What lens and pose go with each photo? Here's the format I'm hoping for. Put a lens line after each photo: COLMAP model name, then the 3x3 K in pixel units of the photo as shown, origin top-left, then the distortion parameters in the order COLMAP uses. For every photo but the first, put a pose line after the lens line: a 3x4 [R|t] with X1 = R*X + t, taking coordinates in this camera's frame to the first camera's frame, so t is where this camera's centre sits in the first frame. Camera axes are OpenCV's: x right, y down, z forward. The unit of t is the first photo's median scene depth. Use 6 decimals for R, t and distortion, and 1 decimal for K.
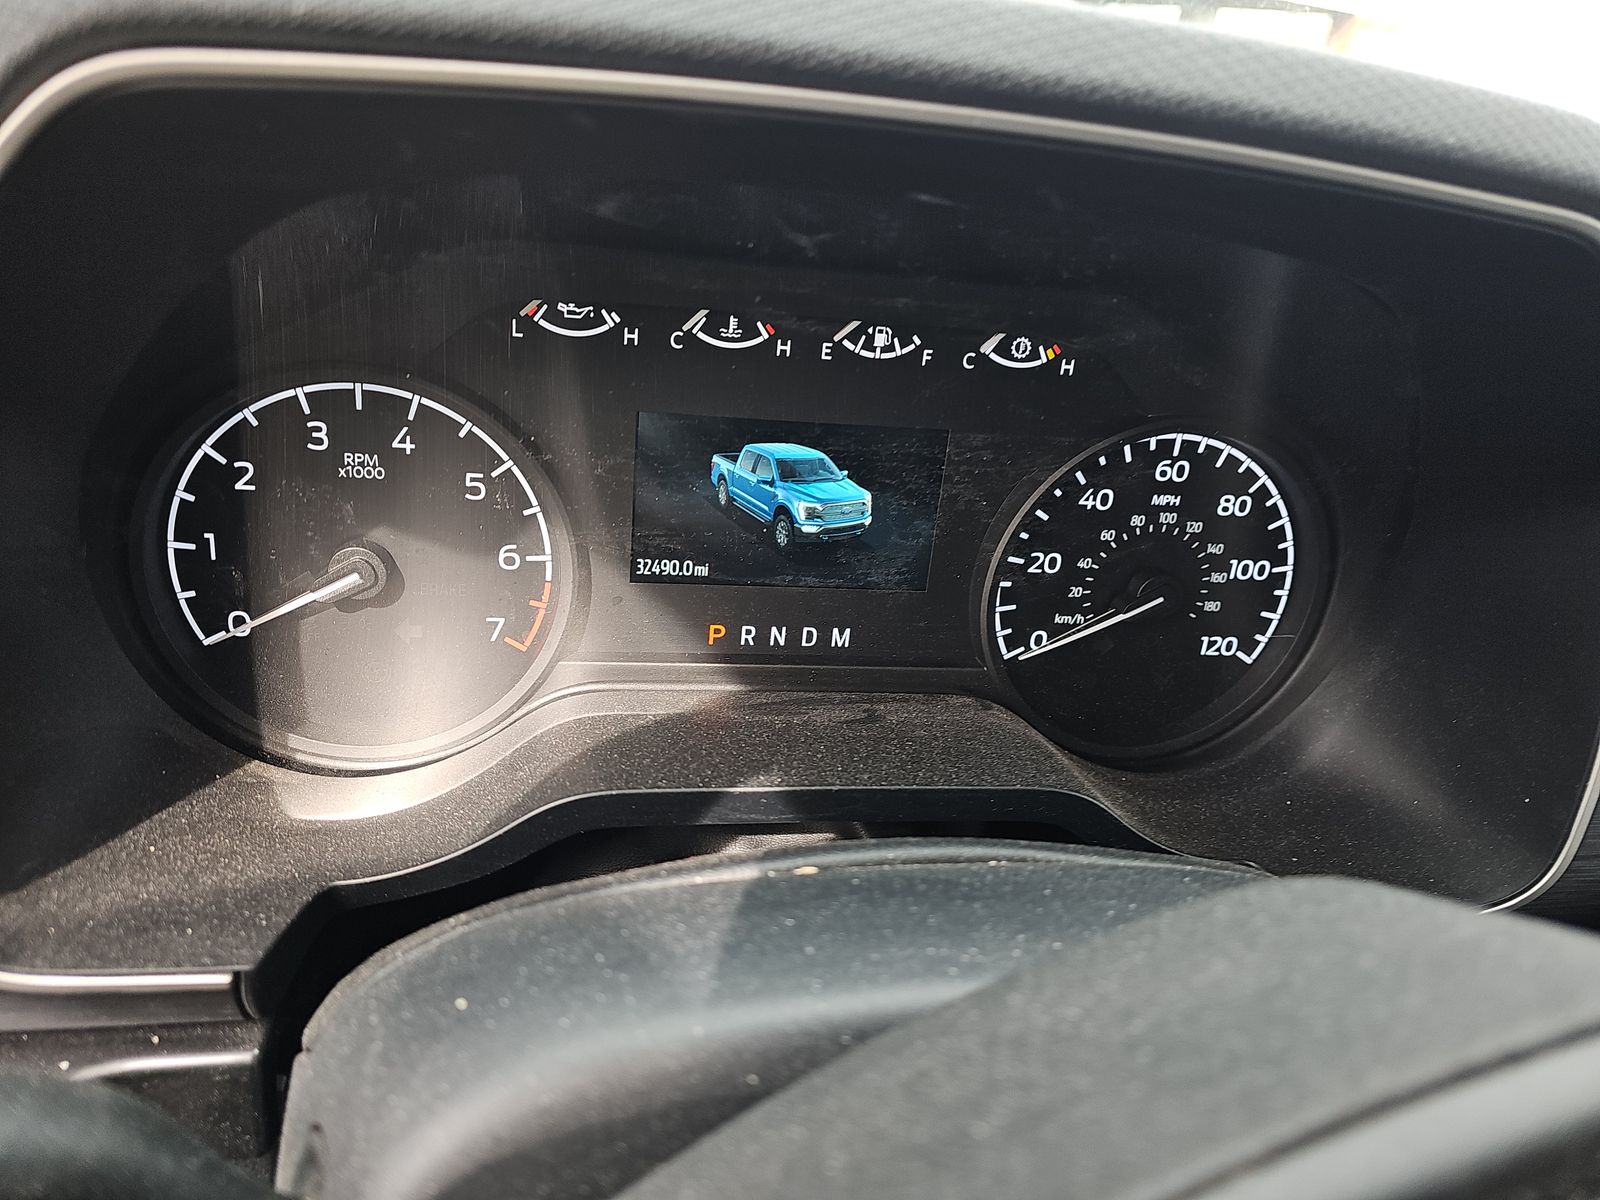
lens RADIAL K [[1148.8, 0, 803.3], [0, 1148.8, 590.7], [0, 0, 1]] dist [0.077919, -0.028080]
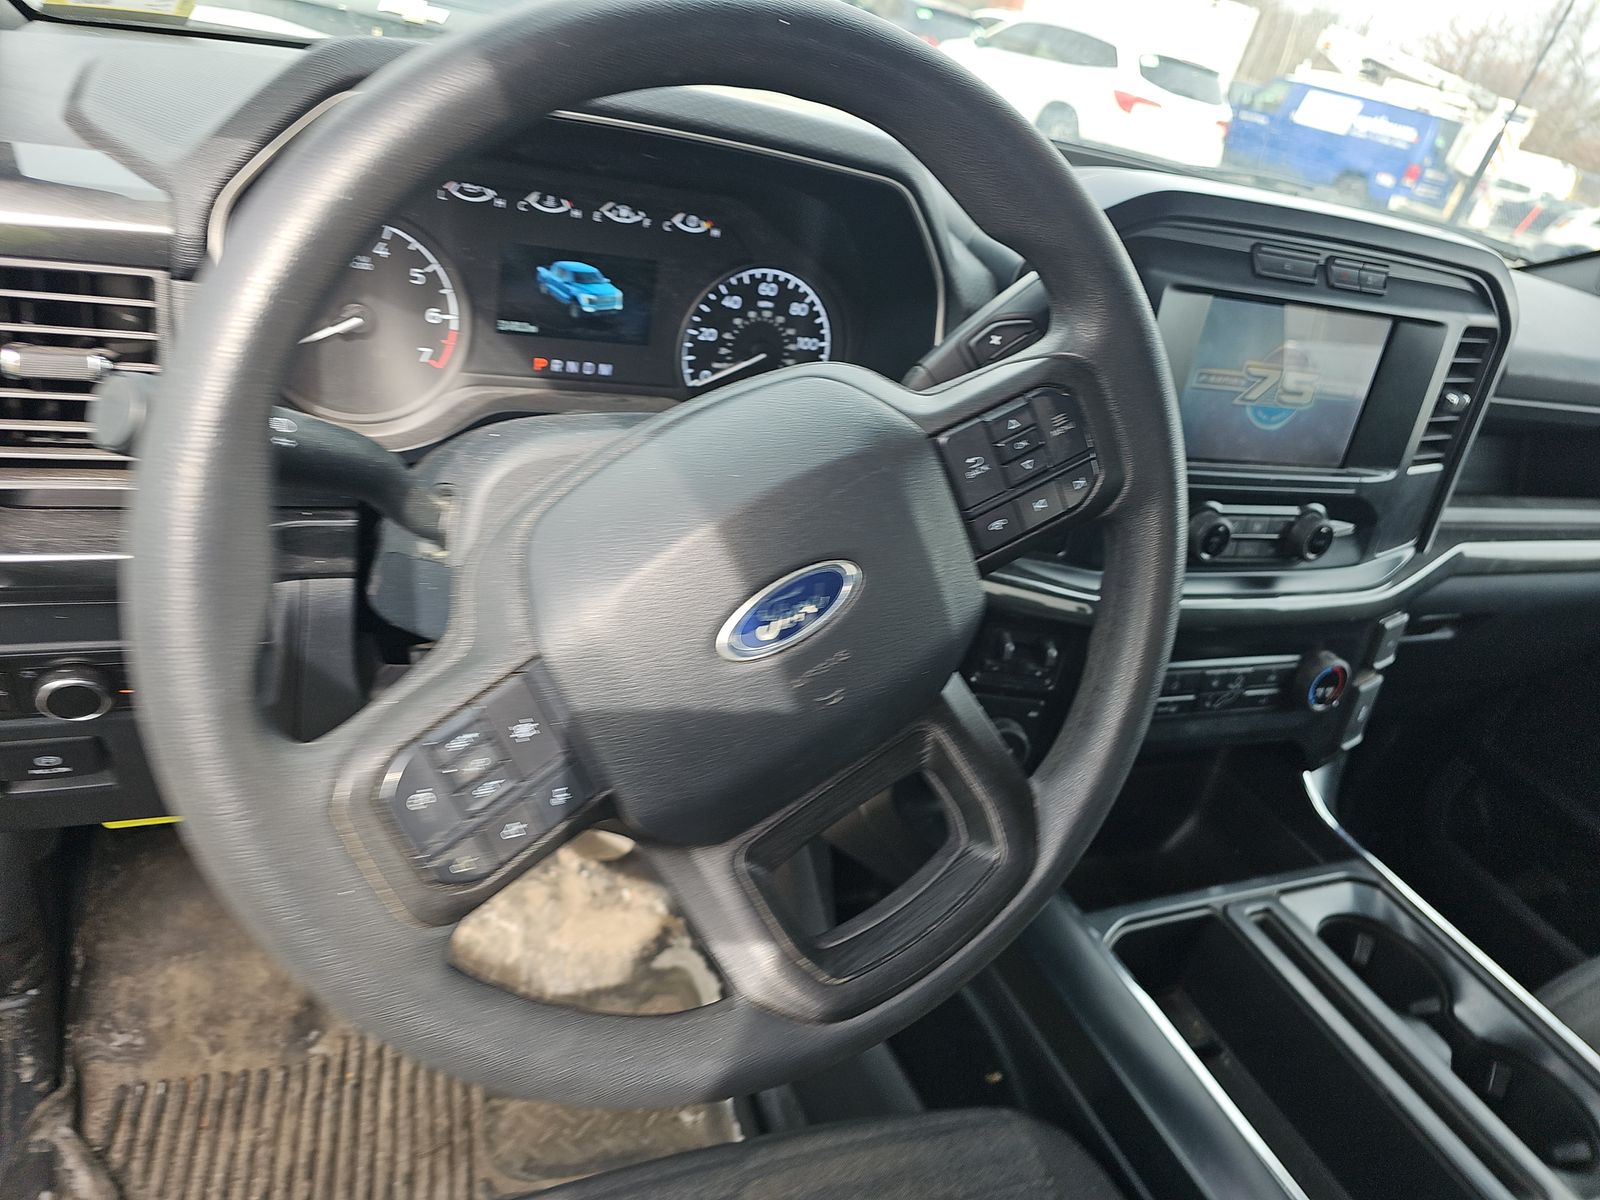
lens RADIAL K [[1148.8, 0, 803.3], [0, 1148.8, 590.7], [0, 0, 1]] dist [0.077919, -0.028080]
pose [[0.969179, -0.024180, 0.245170, -0.133354], [0.002967, 0.996245, 0.086528, 0.251616], [-0.246342, -0.083134, 0.965611, -1.031020]]
